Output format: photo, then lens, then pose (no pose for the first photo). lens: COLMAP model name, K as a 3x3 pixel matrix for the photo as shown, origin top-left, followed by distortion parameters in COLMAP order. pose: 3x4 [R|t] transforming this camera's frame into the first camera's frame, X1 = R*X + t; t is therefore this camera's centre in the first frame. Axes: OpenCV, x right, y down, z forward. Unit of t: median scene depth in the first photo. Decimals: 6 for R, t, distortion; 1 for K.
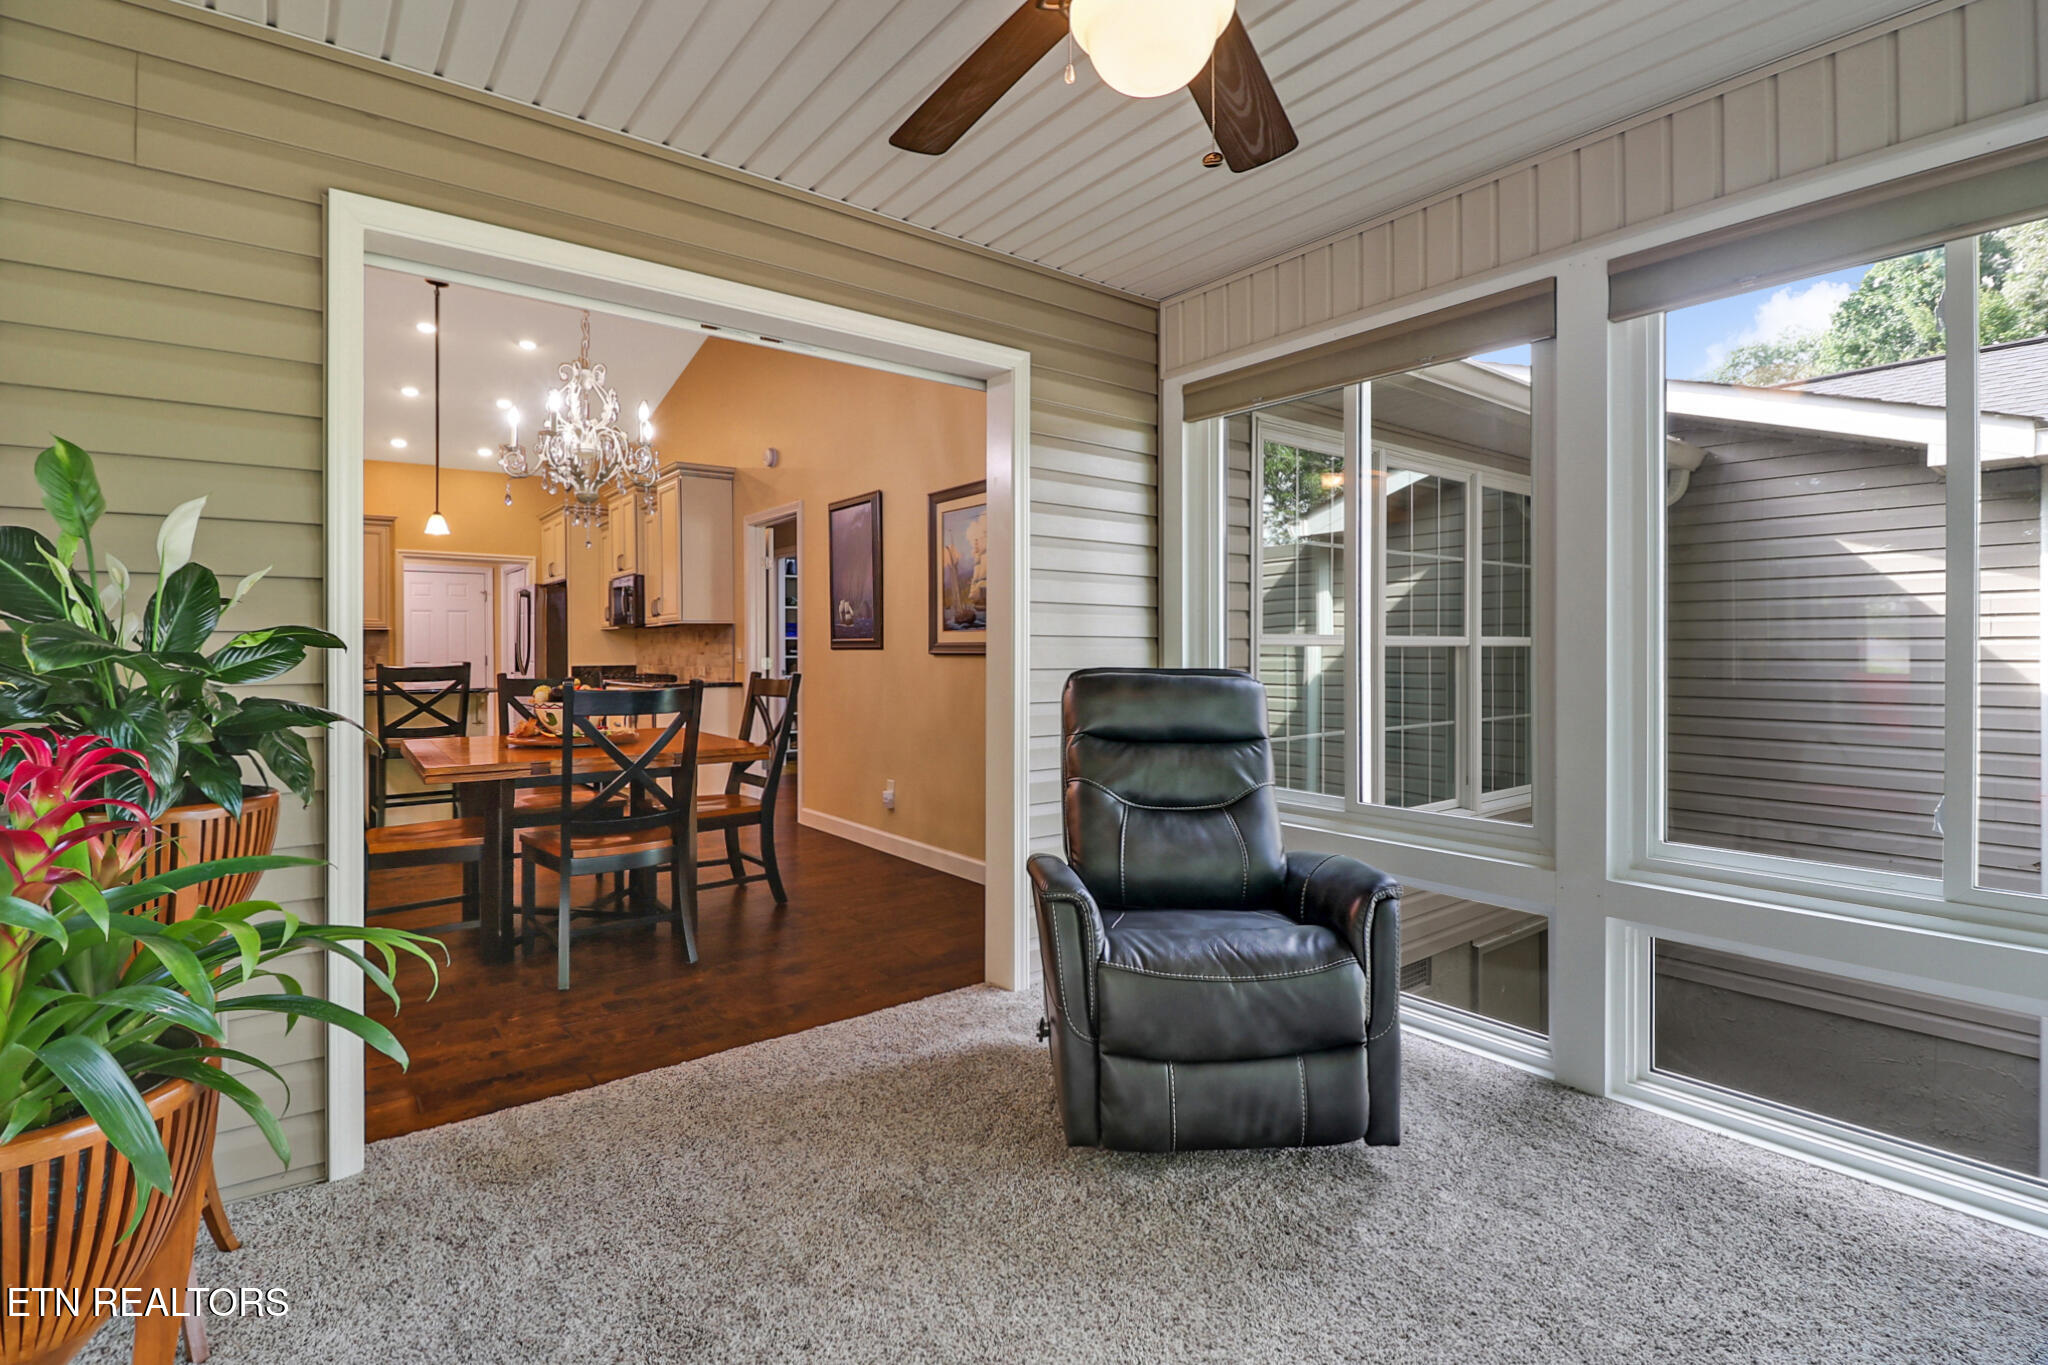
lens RADIAL K [[939.0, 0, 1000.3], [0, 939.0, 653.4], [0, 0, 1]] dist [-0.000168, -0.011187]
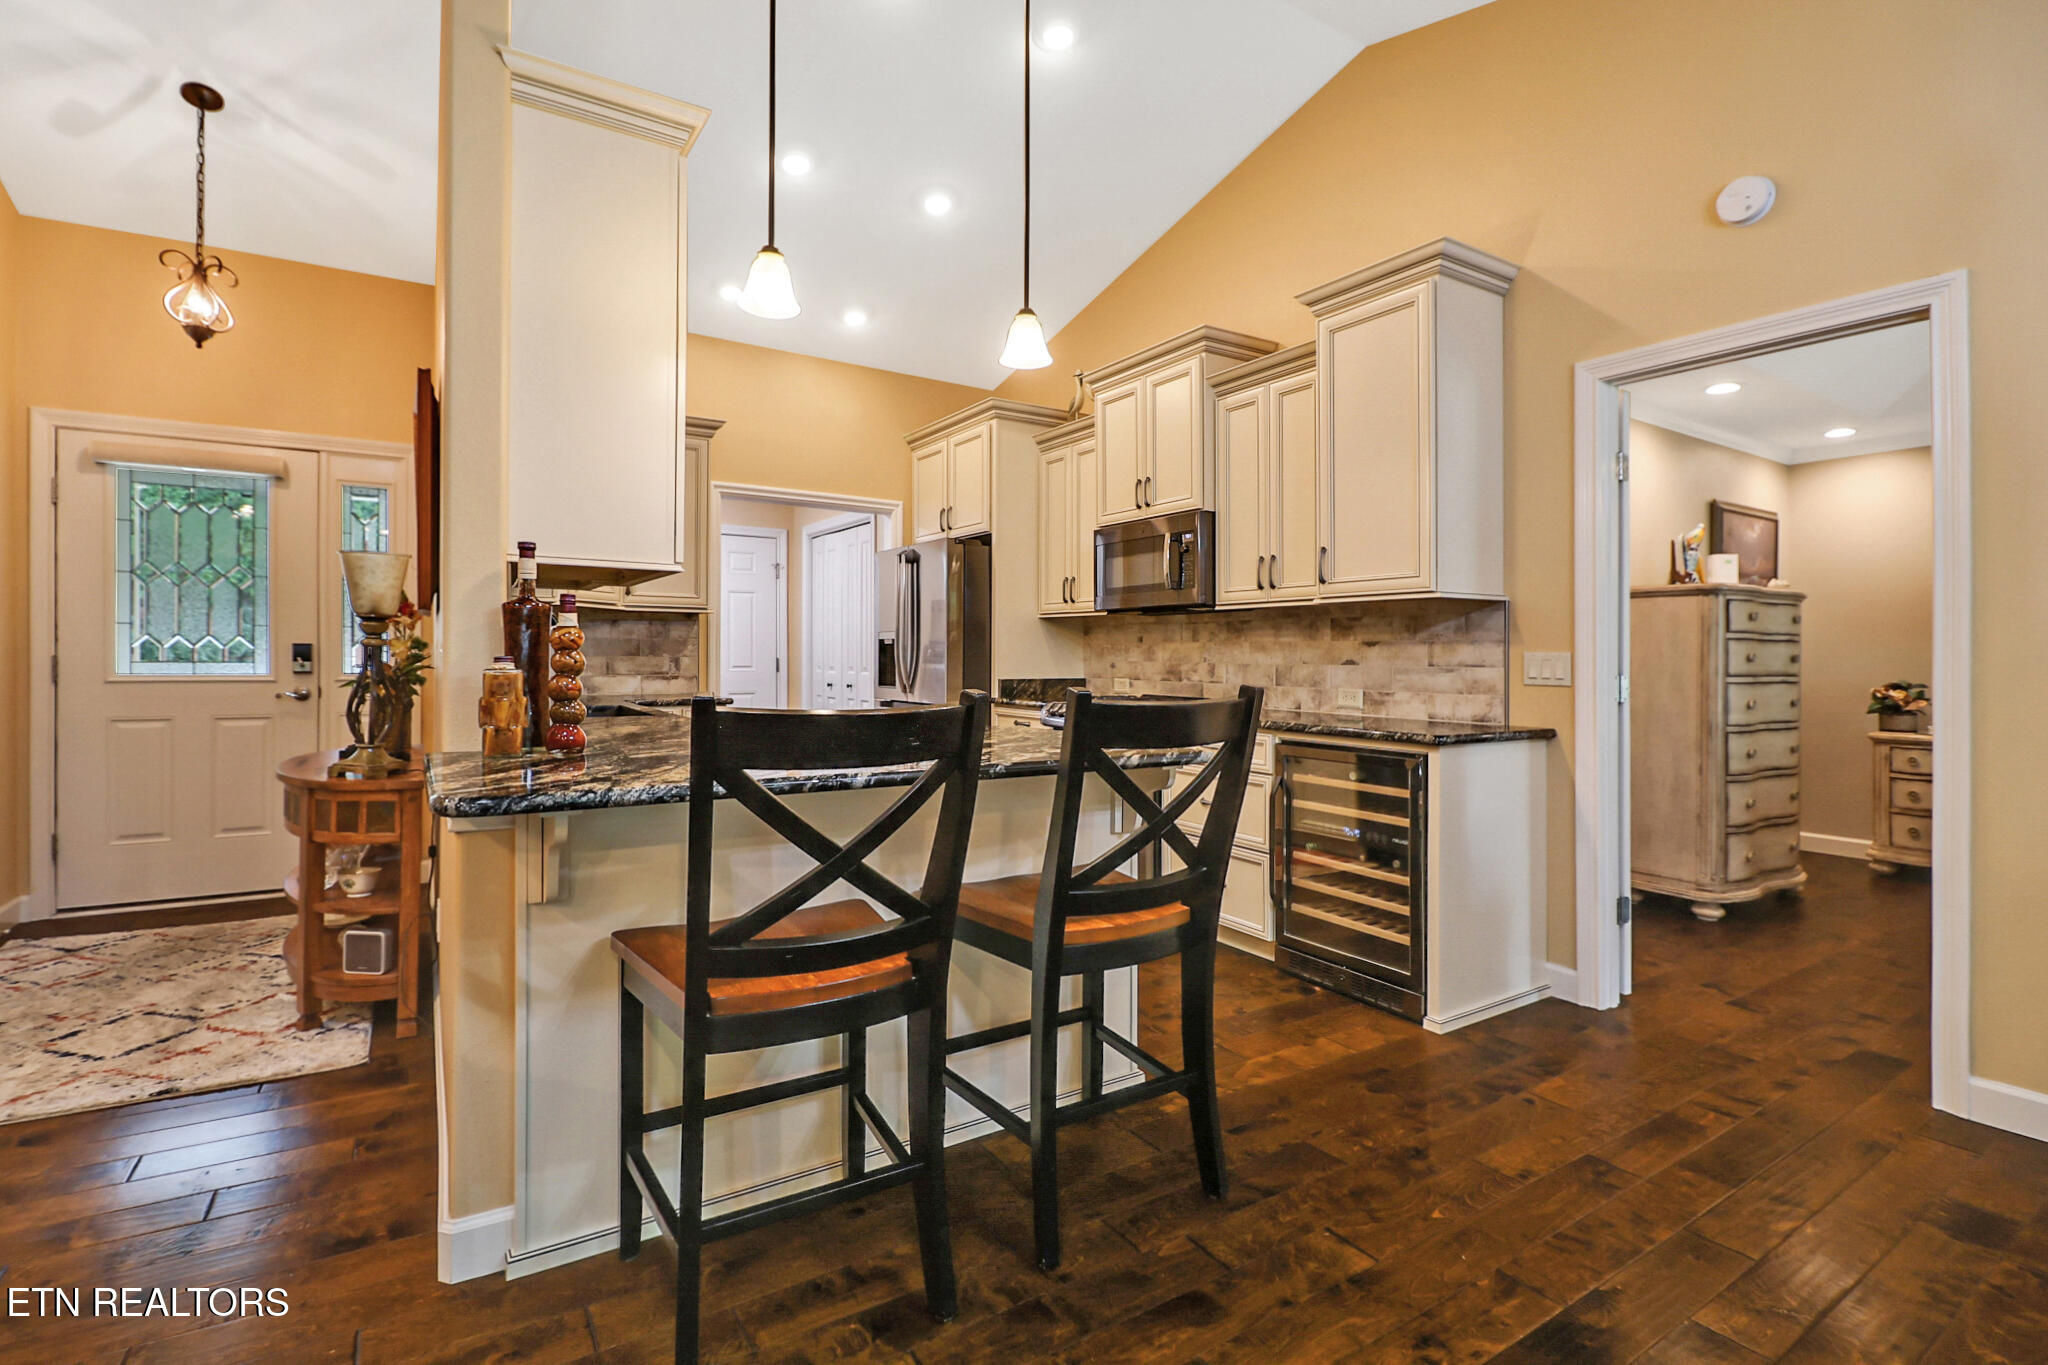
lens RADIAL K [[939.0, 0, 1009.4], [0, 939.0, 653.7], [0, 0, 1]] dist [-0.000168, -0.011187]
pose [[0.996063, 0.013152, -0.087668, -0.602234], [-0.013590, 0.999898, -0.004394, 0.000223], [0.087601, 0.005568, 0.996140, 0.626566]]
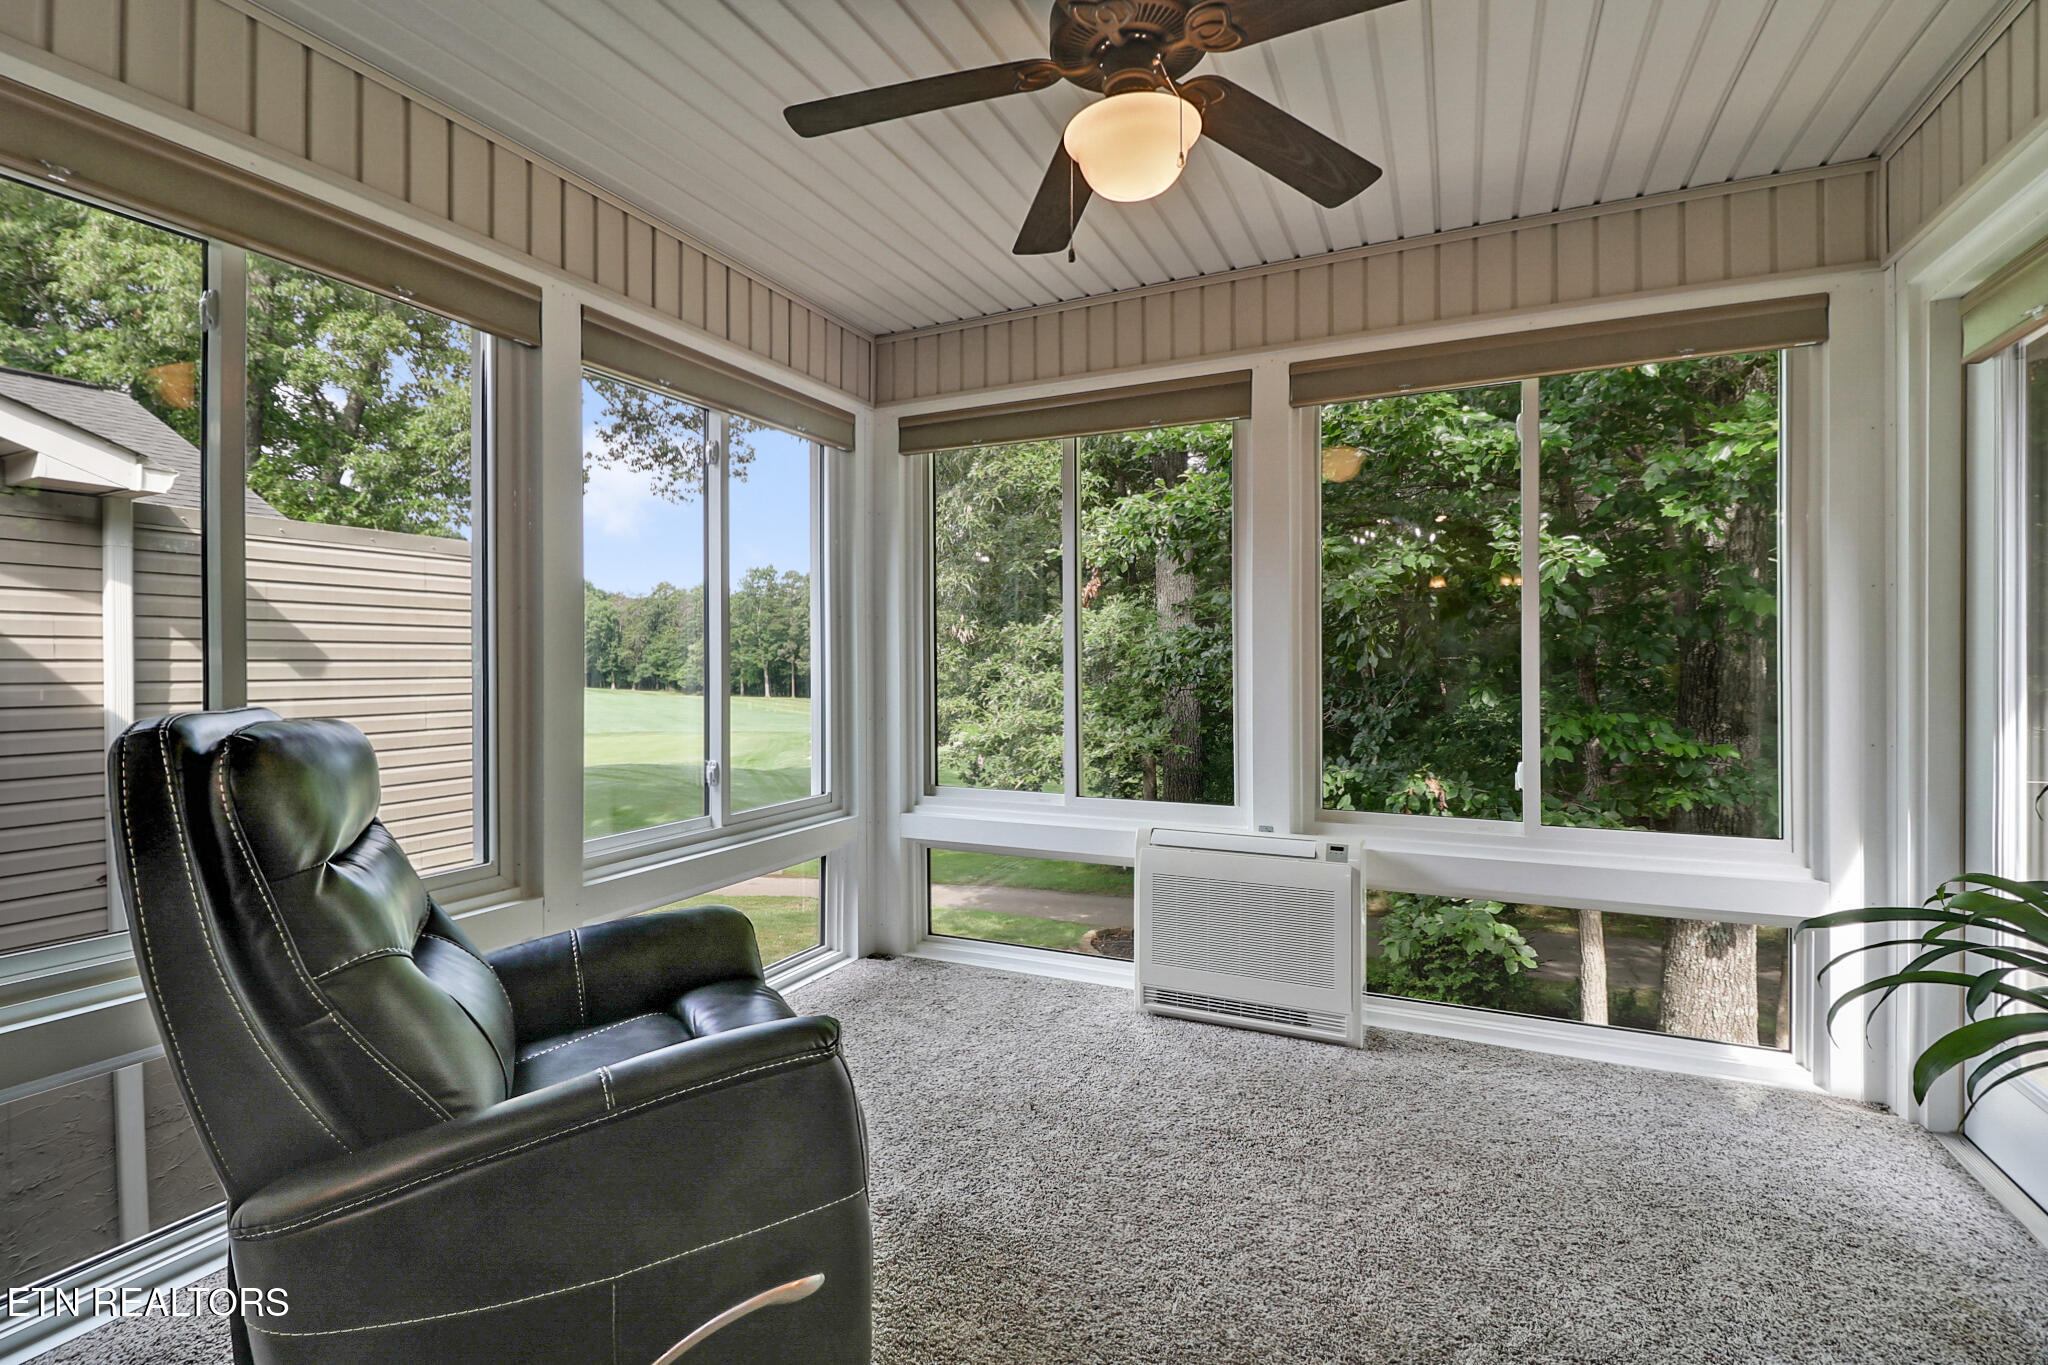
lens RADIAL K [[939.0, 0, 1000.3], [0, 939.0, 628.0], [0, 0, 1]] dist [-0.000168, -0.011187]
pose [[-0.442830, 0.039140, 0.895751, -0.202357], [0.010363, 0.999203, -0.038538, -0.001706], [-0.896546, -0.007783, -0.442883, 0.417173]]
